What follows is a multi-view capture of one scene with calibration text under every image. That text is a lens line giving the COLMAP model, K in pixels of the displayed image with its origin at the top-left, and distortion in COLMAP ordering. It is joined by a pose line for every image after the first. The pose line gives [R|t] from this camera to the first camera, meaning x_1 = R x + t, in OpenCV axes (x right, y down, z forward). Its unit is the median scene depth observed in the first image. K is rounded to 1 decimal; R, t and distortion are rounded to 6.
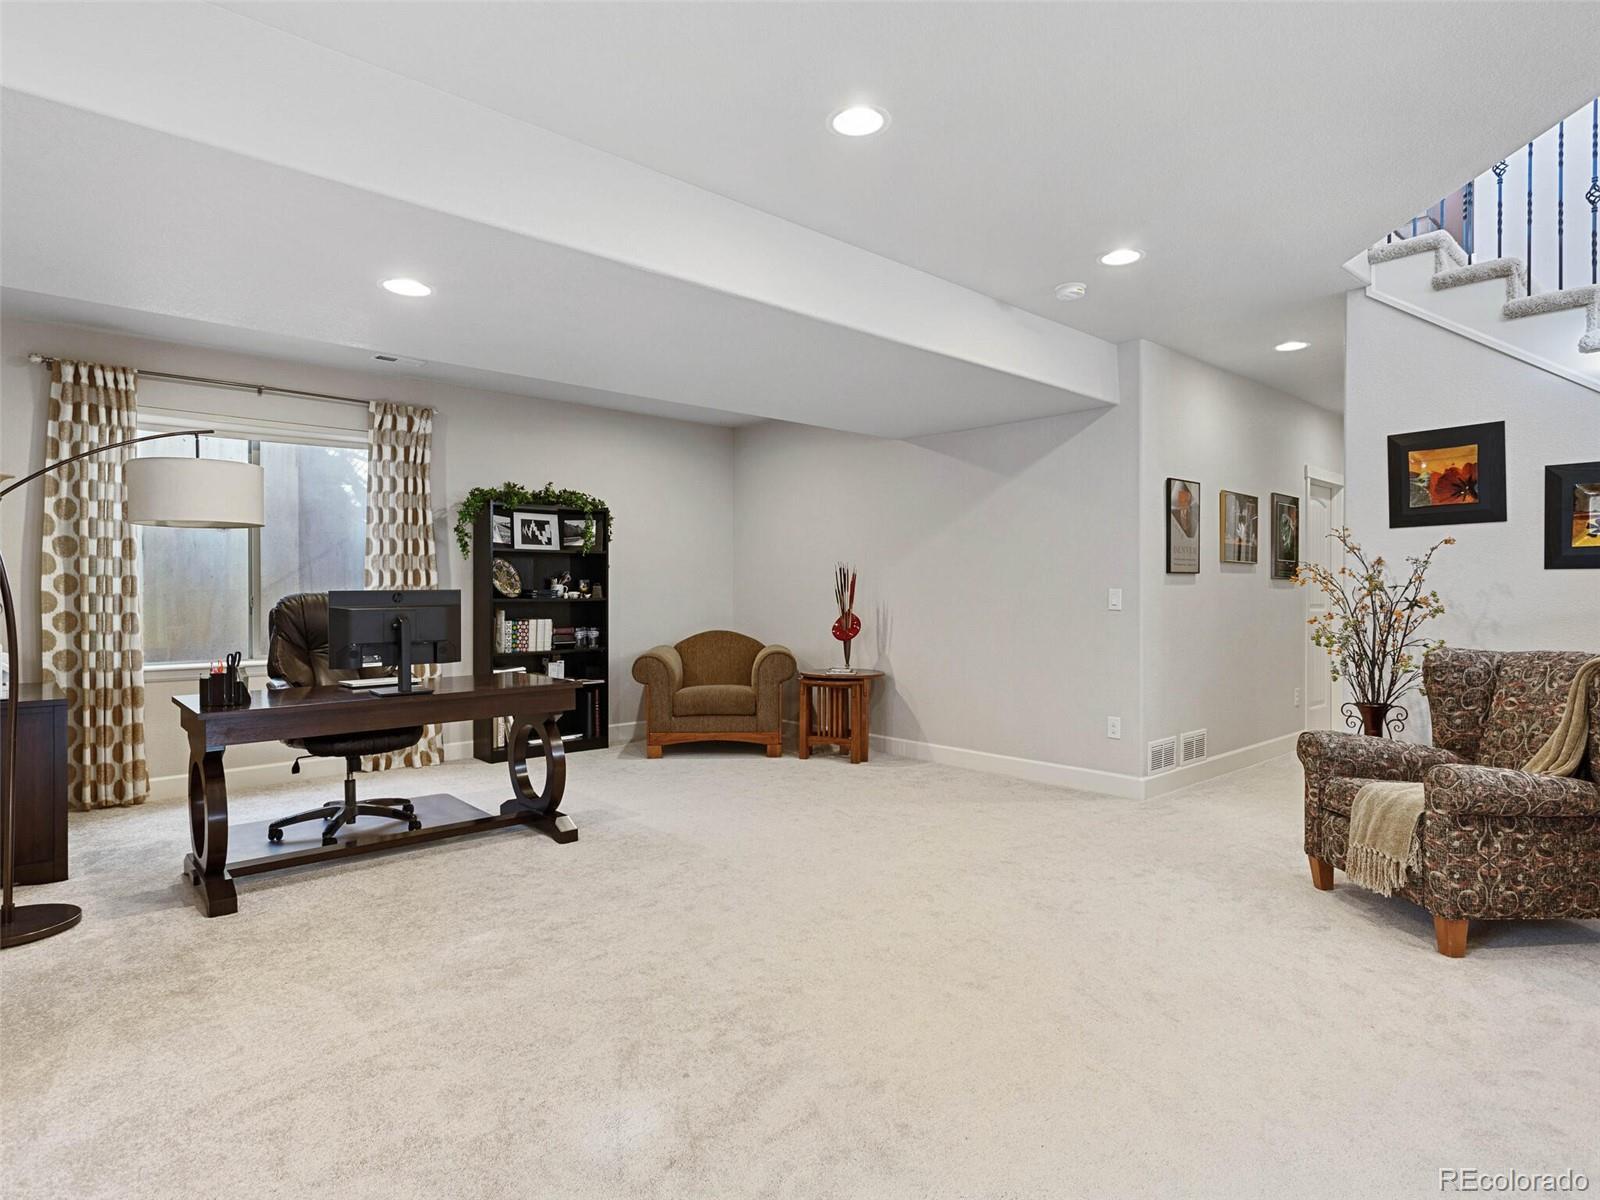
lens RADIAL K [[882.3, 0, 799.9], [0, 882.3, 593.8], [0, 0, 1]] dist [-0.001720, 0.001071]
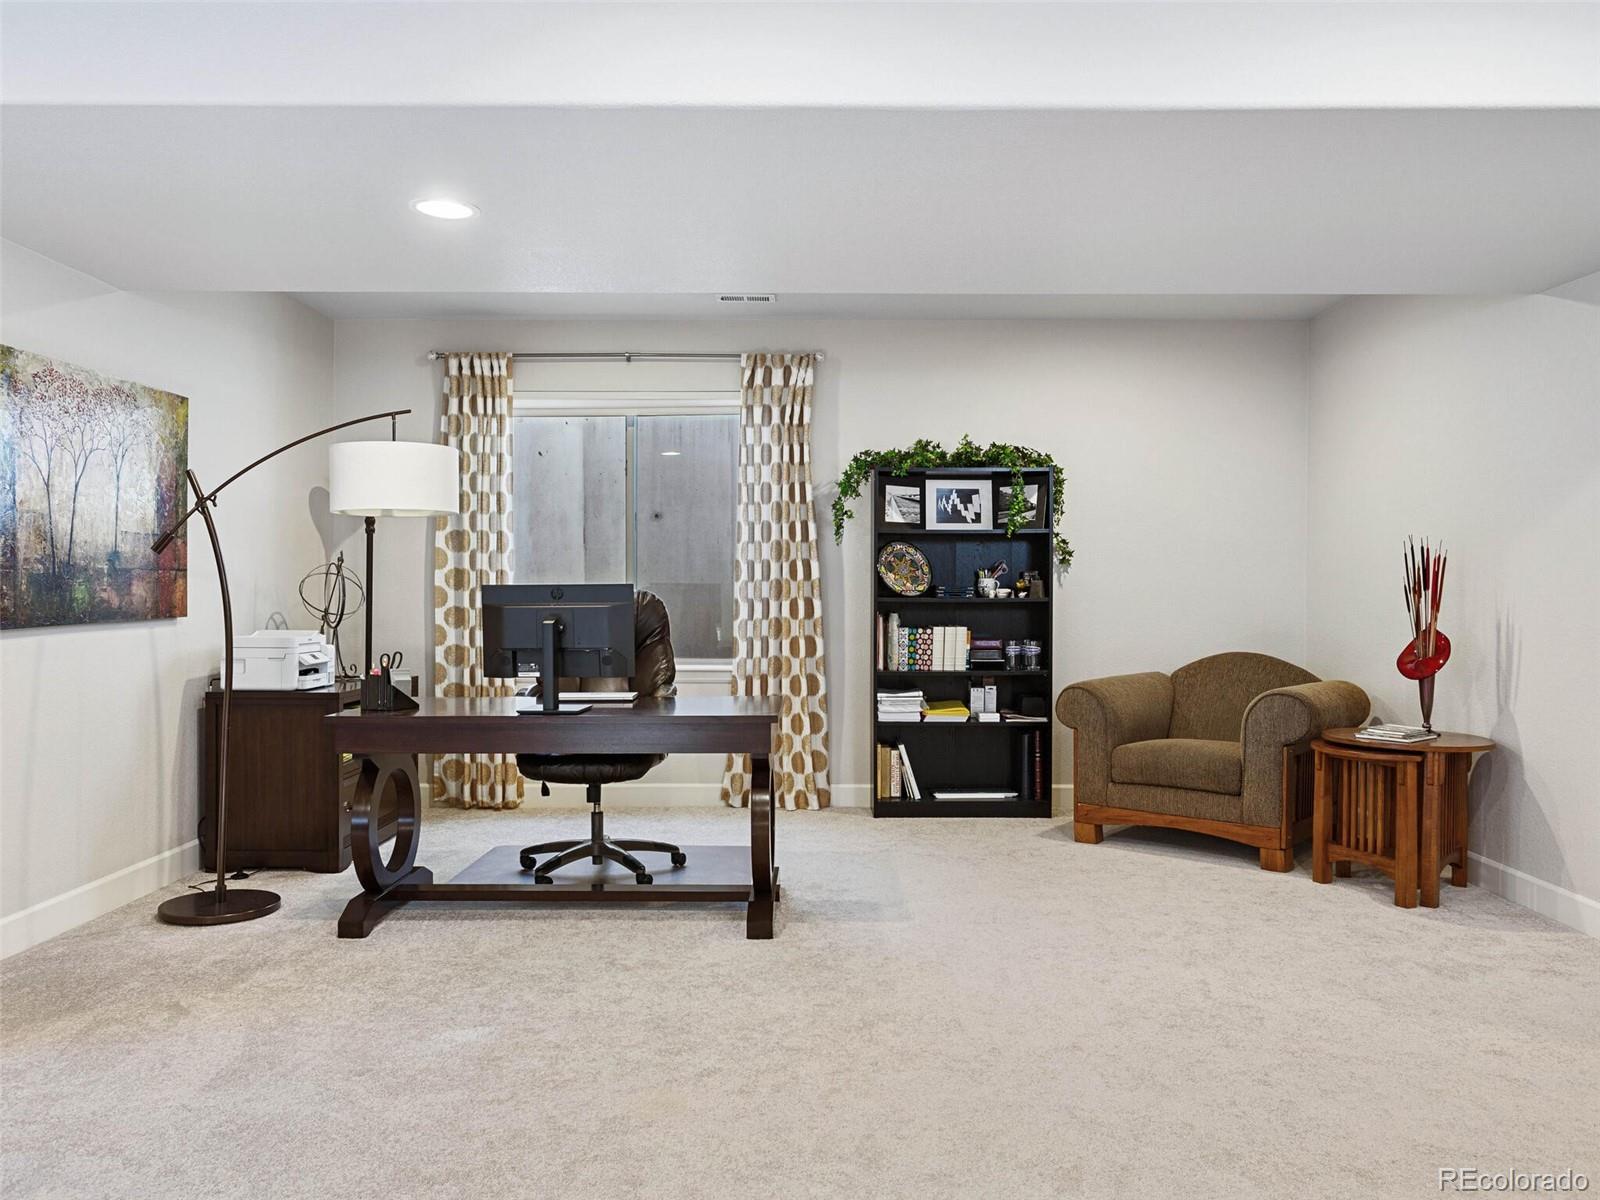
lens RADIAL K [[1174.1, 0, 800.0], [0, 1174.1, 600.0], [0, 0, 1]] dist [-0.003217, 0.001006]
pose [[0.740513, 0.008949, -0.671983, 0.338729], [-0.005573, 0.999959, 0.007175, 0.001232], [0.672019, -0.001568, 0.740532, 0.274222]]
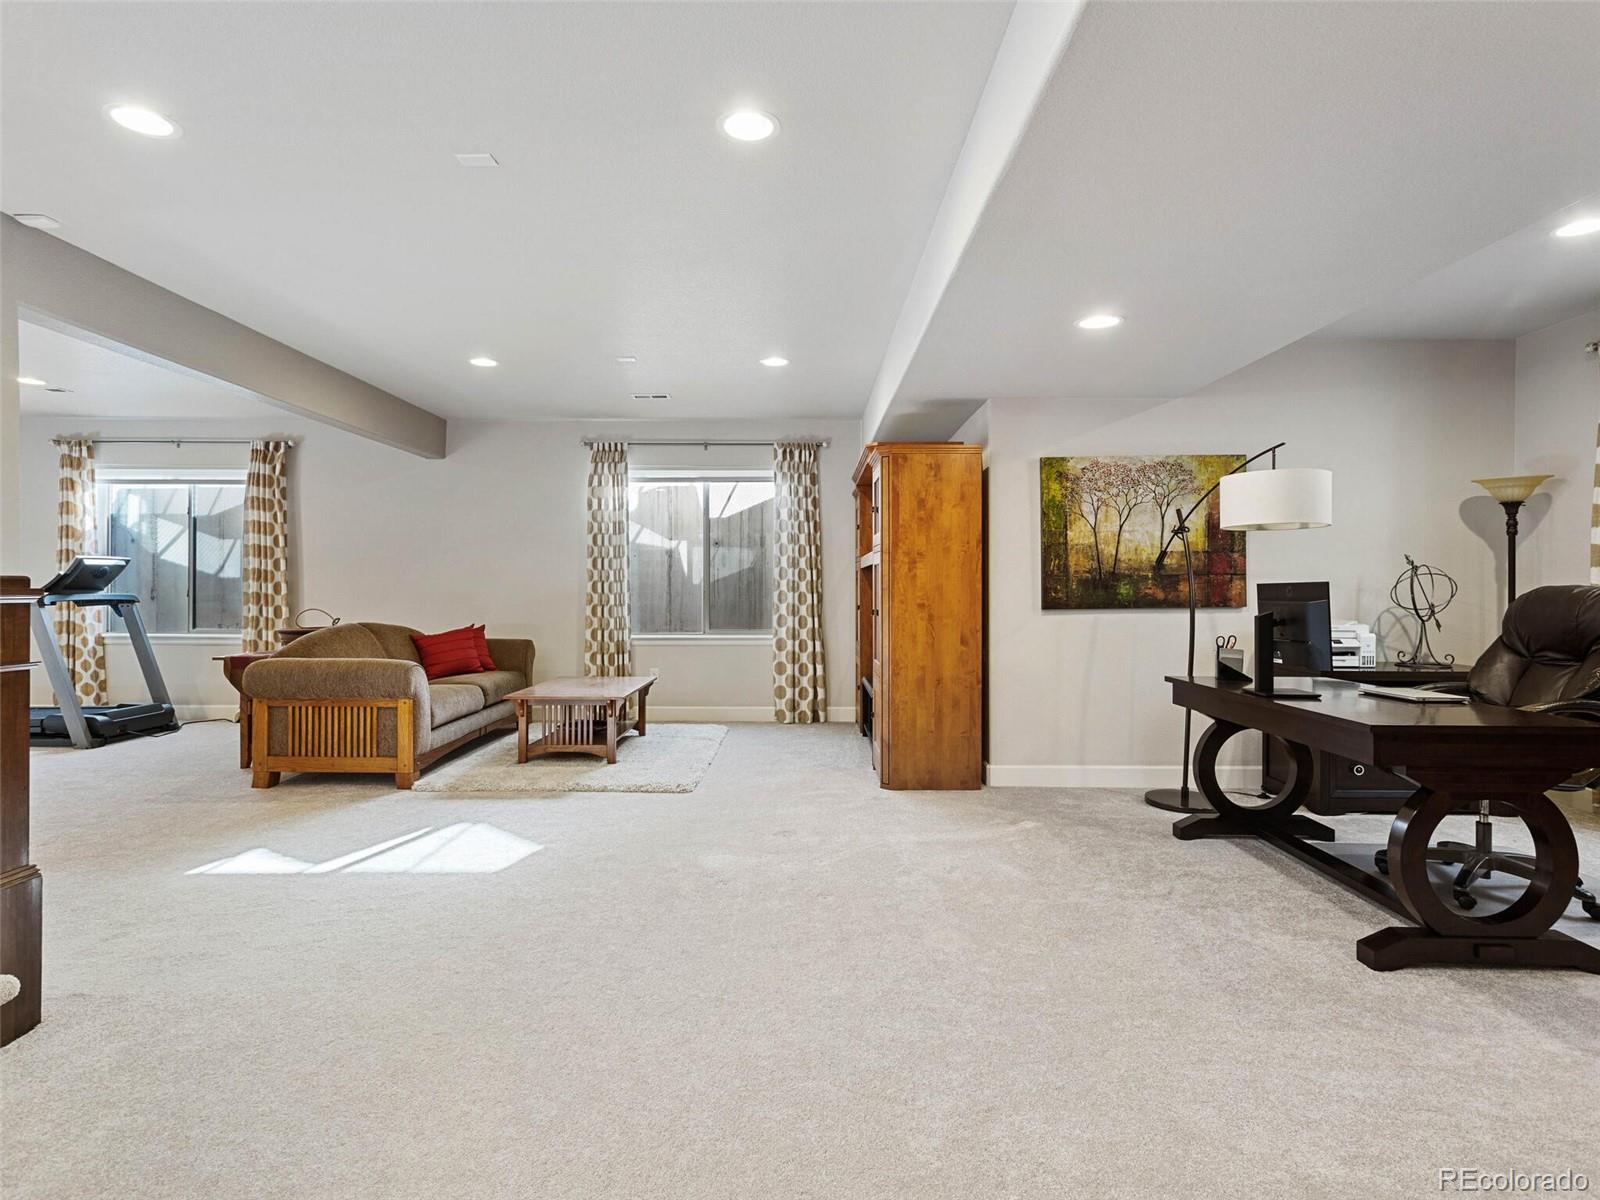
lens RADIAL K [[853.6, 0, 796.4], [0, 853.6, 589.7], [0, 0, 1]] dist [0.003431, 0.001350]
pose [[-0.672066, 0.003595, -0.740482, 0.423834], [-0.002045, 0.999975, 0.006711, -0.001325], [0.740488, 0.006025, -0.672042, 0.948550]]
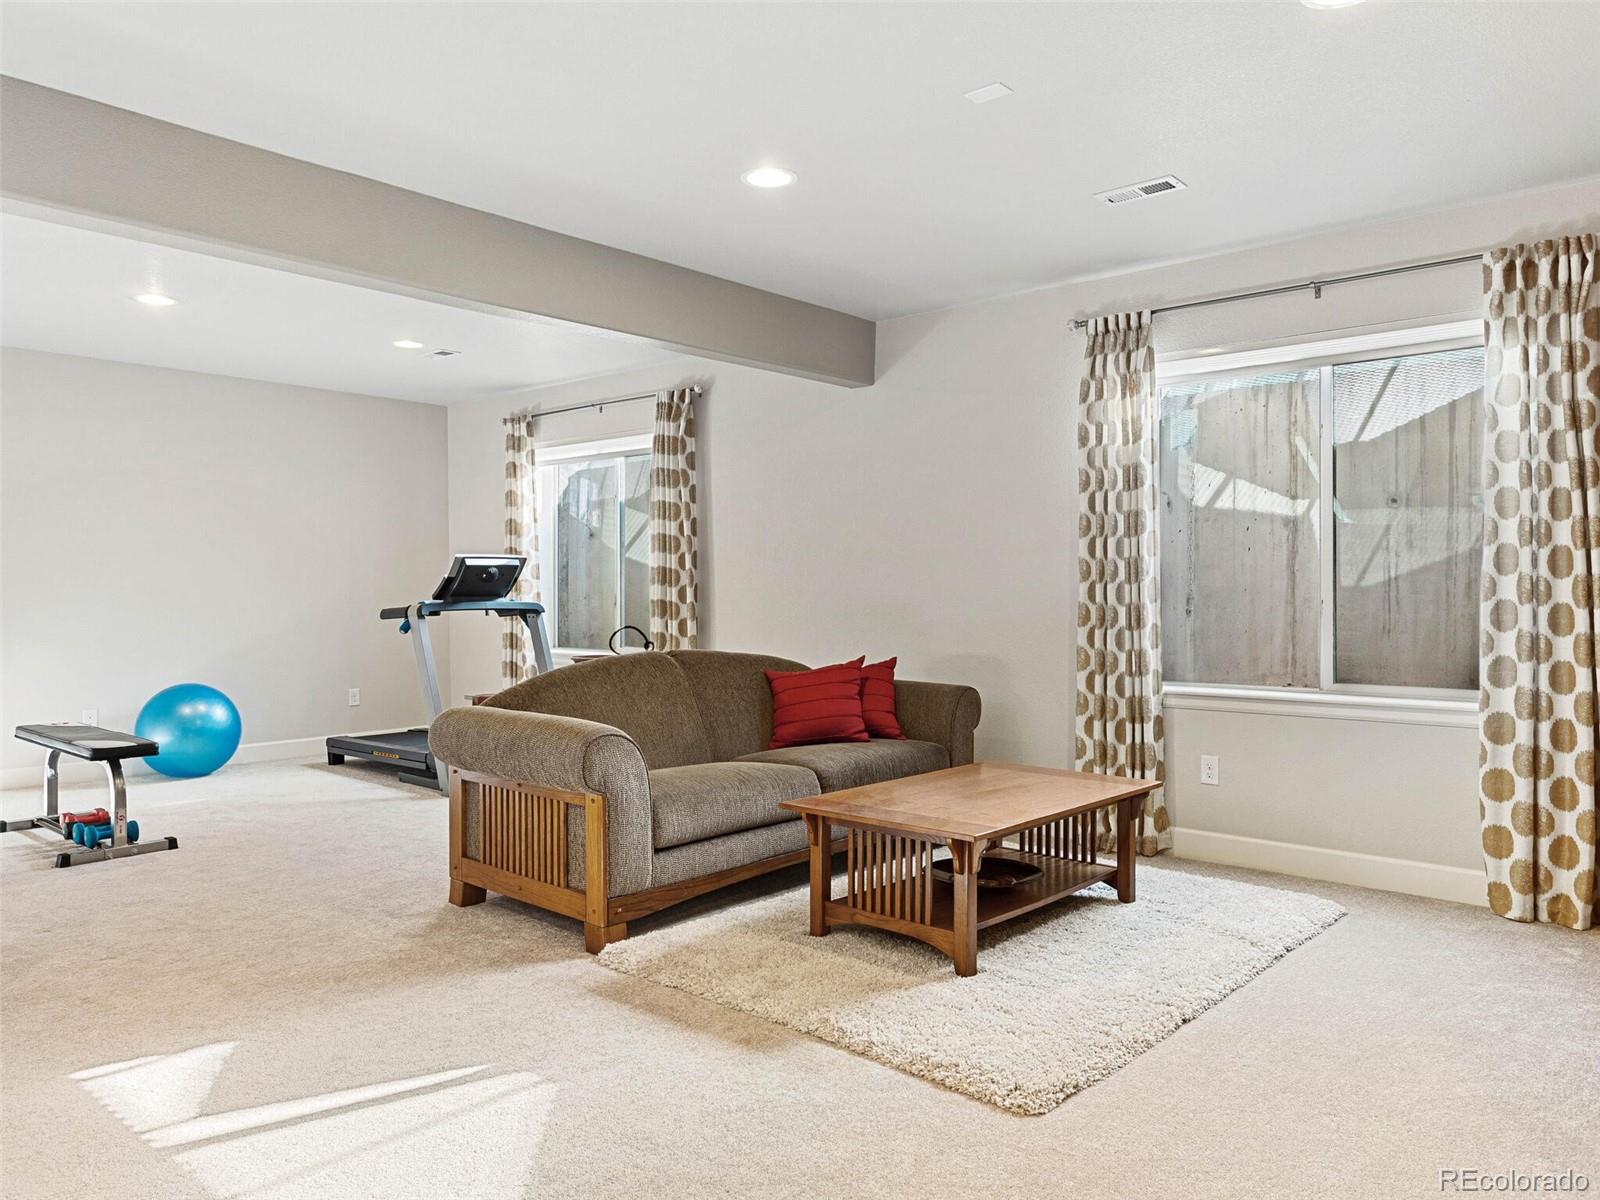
lens RADIAL K [[1131.4, 0, 798.8], [0, 1131.4, 594.1], [0, 0, 1]] dist [-0.005988, -0.000304]
pose [[-0.993735, 0.004293, -0.111676, -0.067592], [0.003495, 0.999967, 0.007339, -0.001931], [0.111704, 0.006903, -0.993718, 0.687368]]
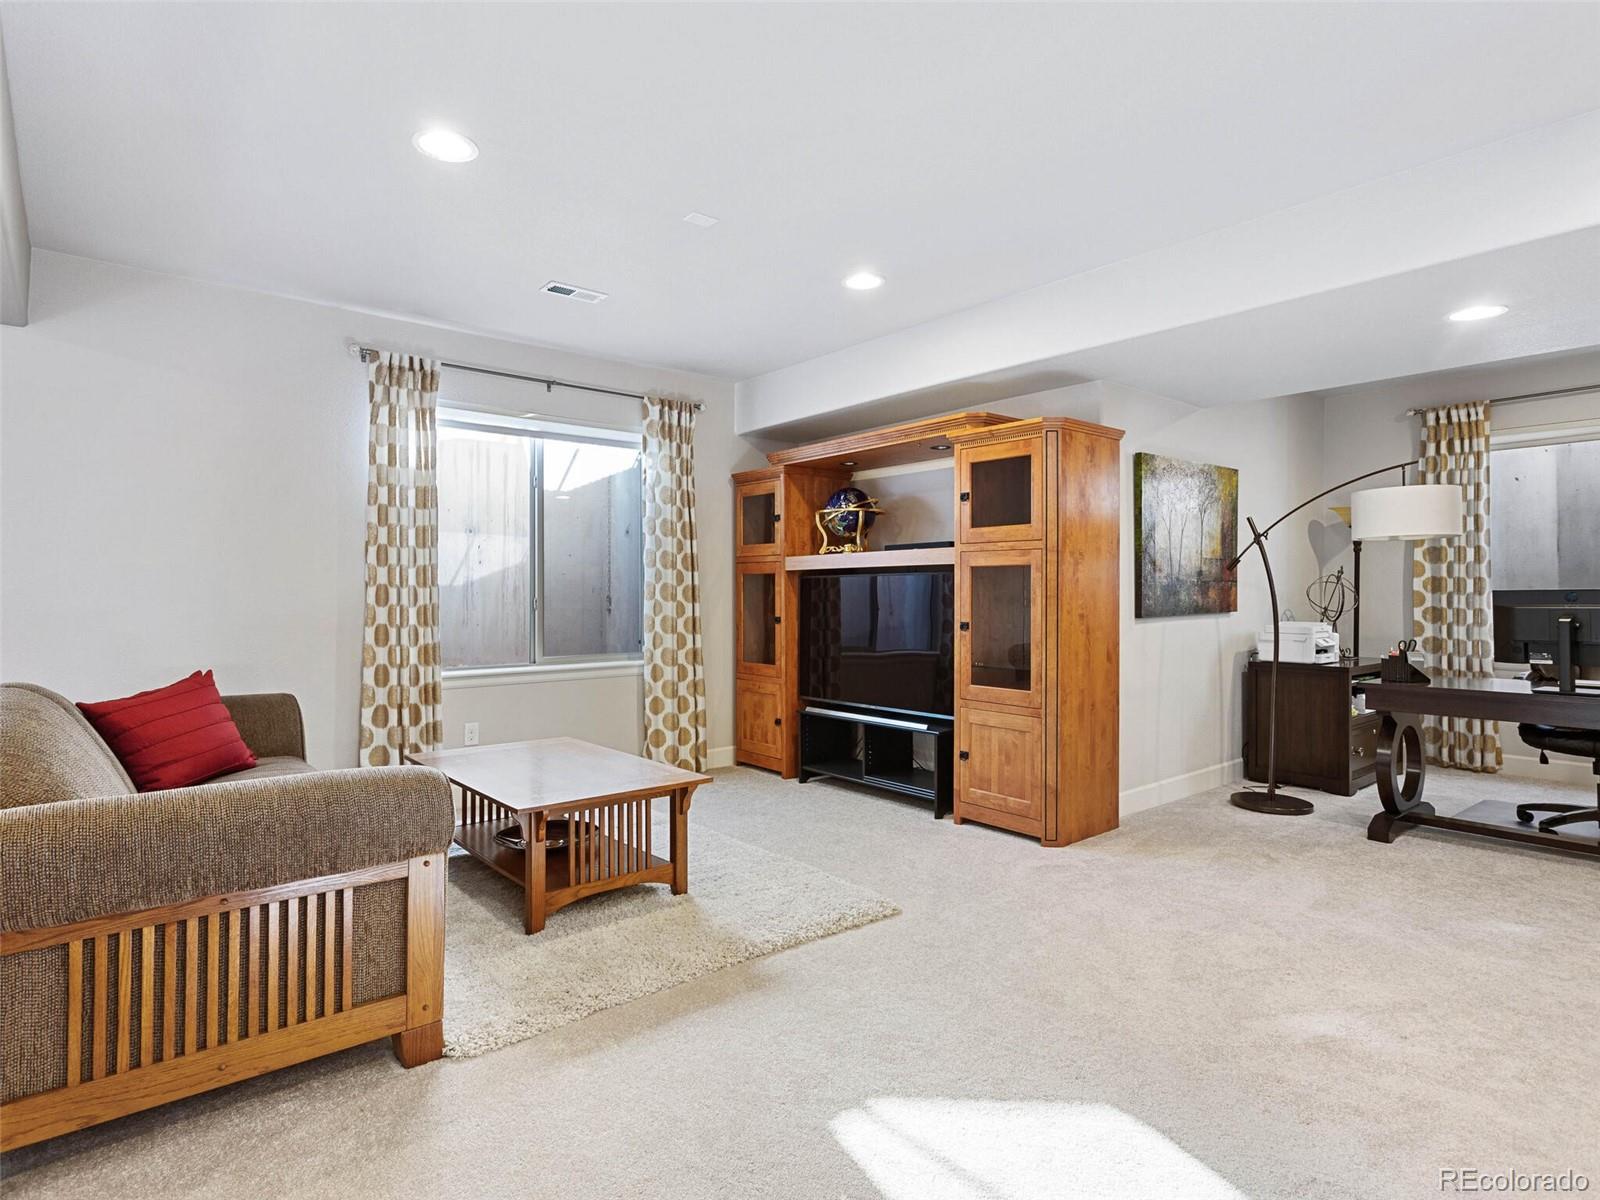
lens RADIAL K [[853.6, 0, 796.4], [0, 853.6, 589.7], [0, 0, 1]] dist [0.003431, 0.001350]
pose [[-0.036836, -0.001598, -0.999320, 0.420088], [-0.001852, 0.999997, -0.001531, -0.000416], [0.999320, 0.001795, -0.036839, 0.129138]]
